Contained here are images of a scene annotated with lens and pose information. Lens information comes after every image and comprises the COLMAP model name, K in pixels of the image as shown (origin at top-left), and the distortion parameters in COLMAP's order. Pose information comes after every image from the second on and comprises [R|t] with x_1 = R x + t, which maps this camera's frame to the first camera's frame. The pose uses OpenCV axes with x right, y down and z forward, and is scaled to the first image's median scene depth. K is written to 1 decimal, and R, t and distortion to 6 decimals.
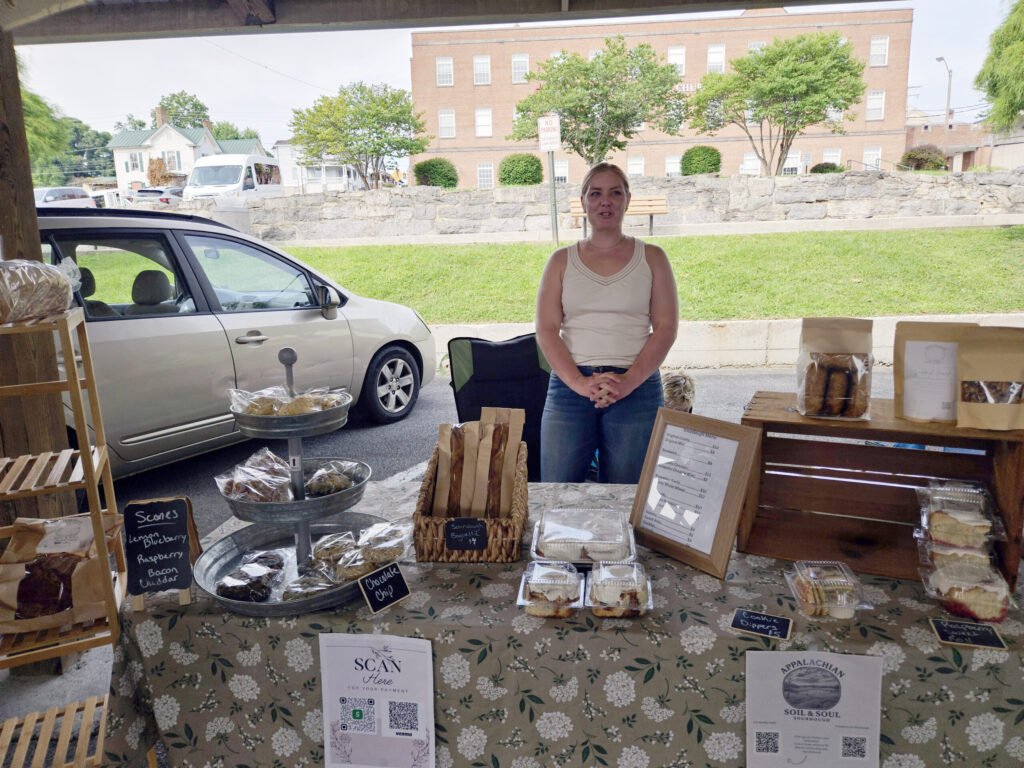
lens RADIAL K [[658.1, 0, 512.0], [0, 658.1, 384.0], [0, 0, 1]] dist [0.020288, -0.024170]
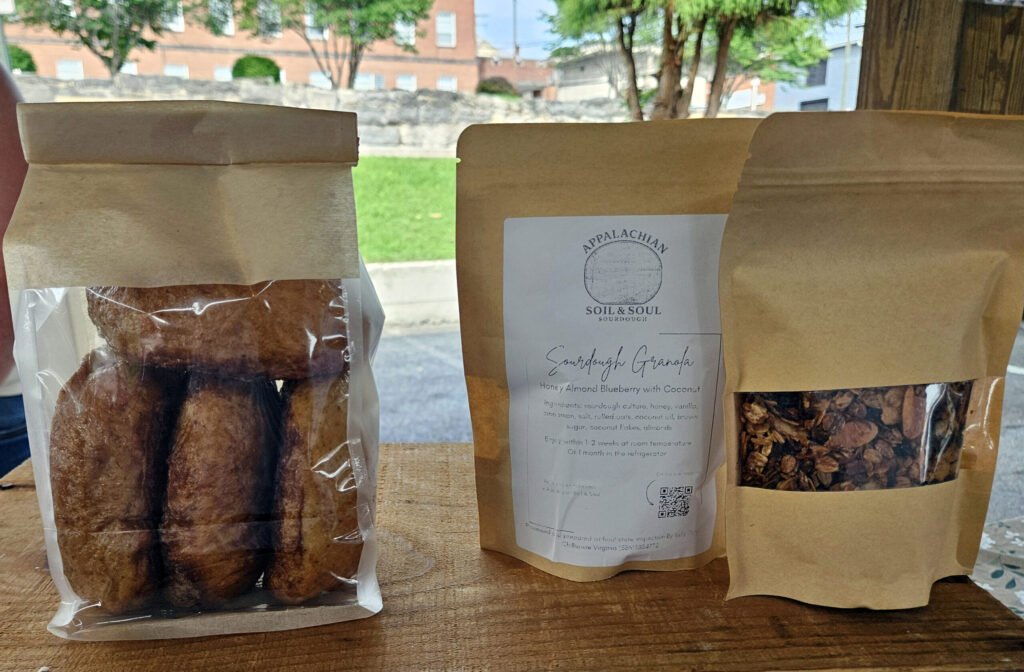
lens RADIAL K [[438.0, 0, 512.0], [0, 438.0, 336.0], [0, 0, 1]] dist [-0.000471, -0.000082]
pose [[0.836683, -0.075793, 0.542418, 0.278182], [0.074213, 0.996933, 0.024828, -0.016355], [-0.542636, 0.019481, 0.839742, 0.471305]]
